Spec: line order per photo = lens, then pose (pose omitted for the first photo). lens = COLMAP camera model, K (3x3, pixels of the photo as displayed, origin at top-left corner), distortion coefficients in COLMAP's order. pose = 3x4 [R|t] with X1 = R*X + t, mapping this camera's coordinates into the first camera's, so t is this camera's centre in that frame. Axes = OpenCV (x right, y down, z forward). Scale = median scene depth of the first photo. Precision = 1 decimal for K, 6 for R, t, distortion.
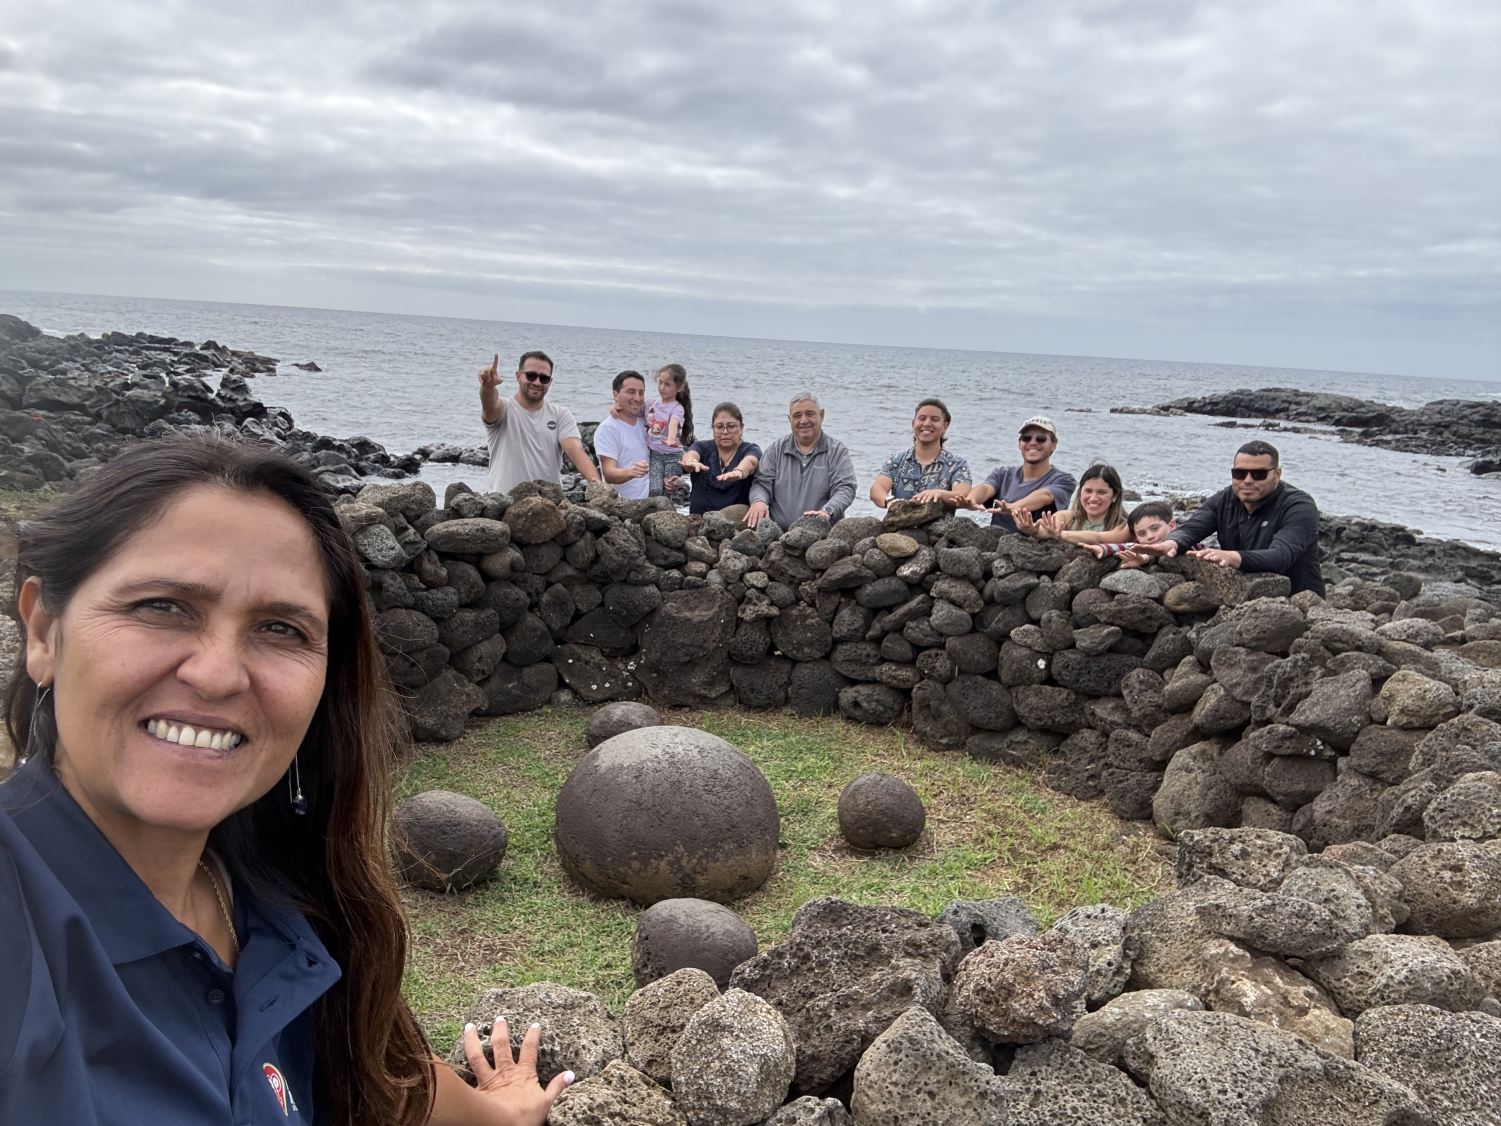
lens RADIAL K [[1044.5, 0, 729.5], [0, 1044.5, 559.3], [0, 0, 1]] dist [0.096921, -0.142680]
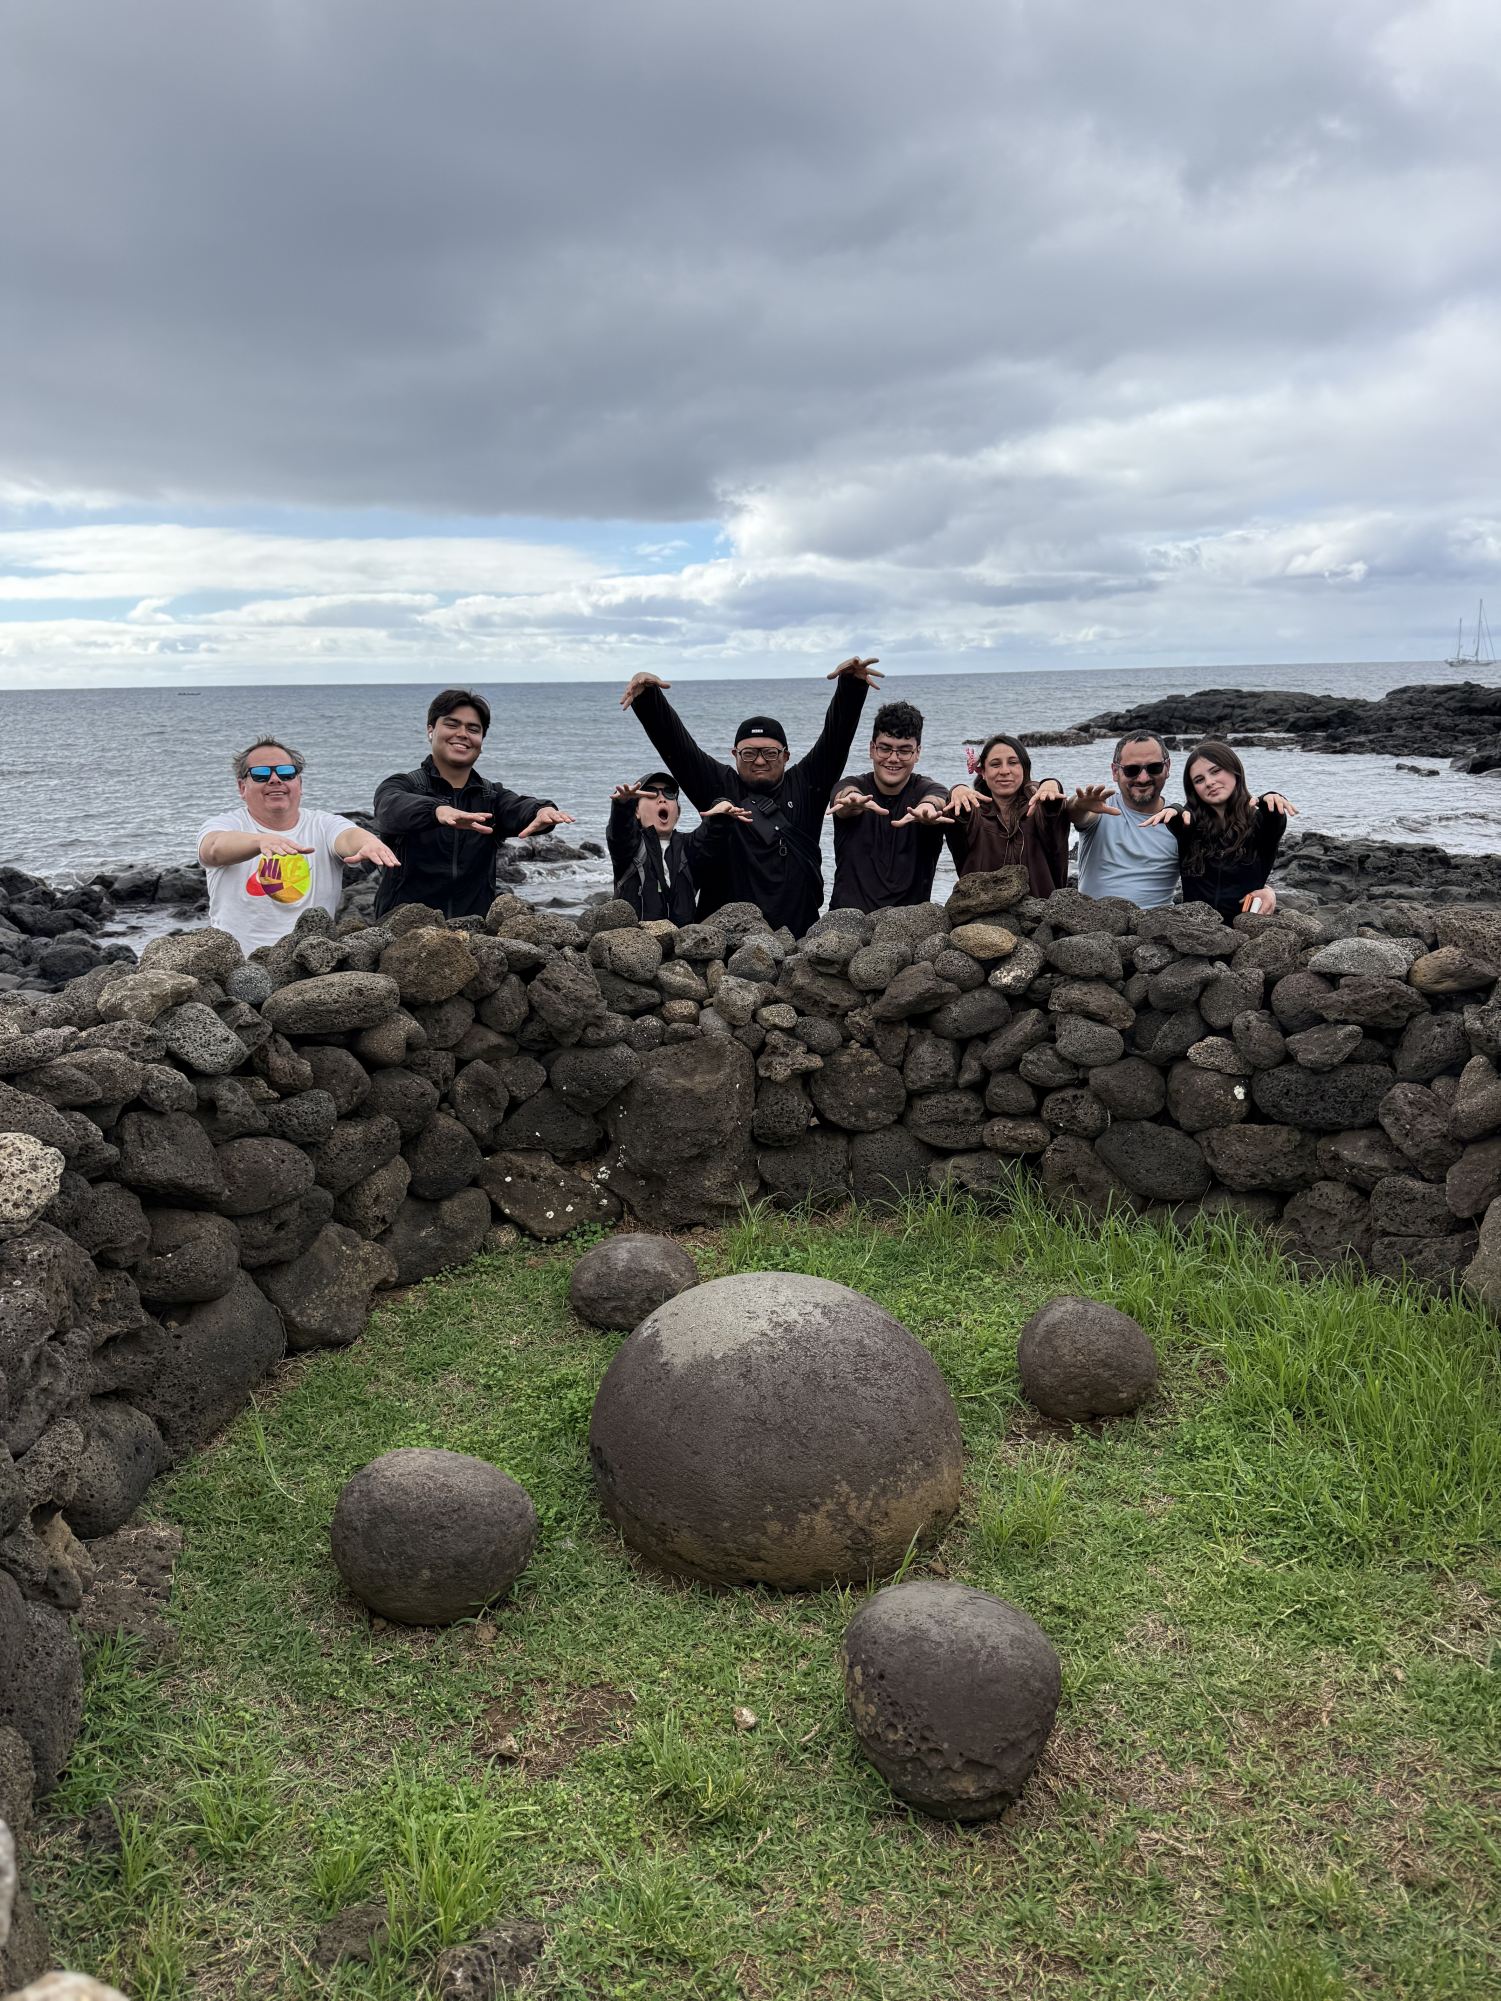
lens RADIAL K [[1388.0, 0, 746.8], [0, 1388.0, 975.2], [0, 0, 1]] dist [0.151266, -0.289183]
pose [[0.981681, -0.113640, 0.152930, -0.132430], [0.113209, 0.993504, 0.011550, -0.019896], [-0.153249, 0.005975, 0.988170, 0.151227]]
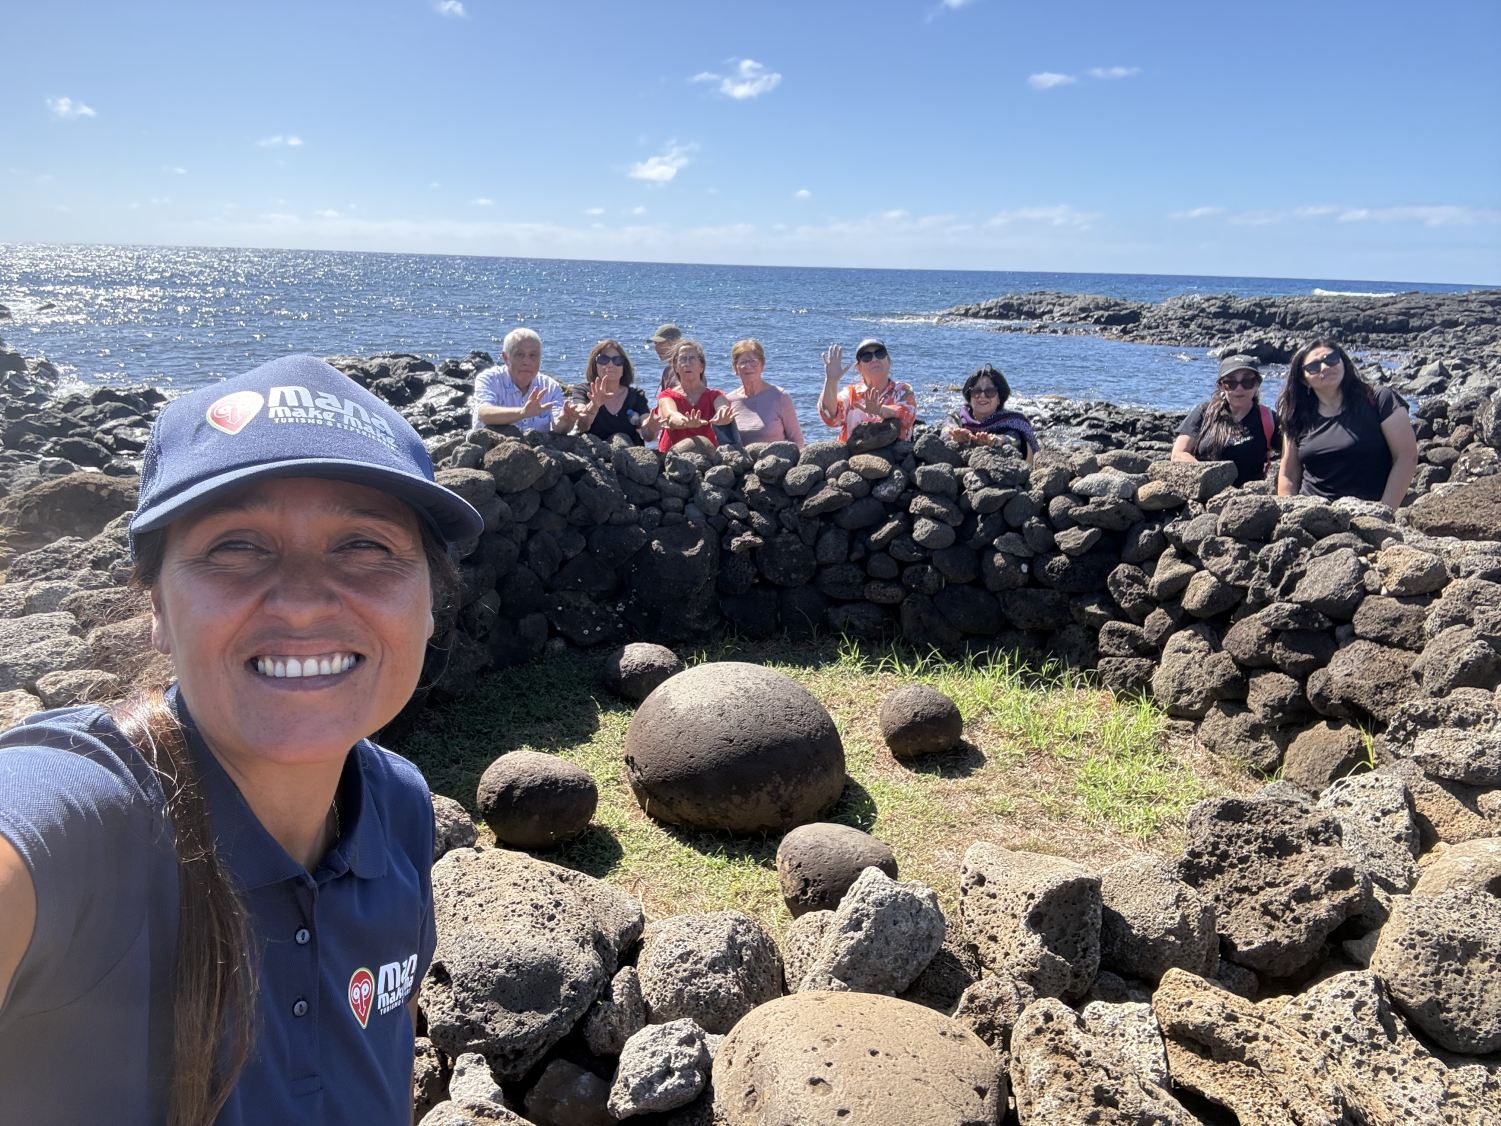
lens RADIAL K [[1044.5, 0, 729.5], [0, 1044.5, 559.3], [0, 0, 1]] dist [0.096921, -0.142680]
pose [[0.978014, -0.087299, 0.189389, -0.187472], [0.073118, 0.994059, 0.080624, -0.016997], [-0.195303, -0.065004, 0.978586, 0.011828]]
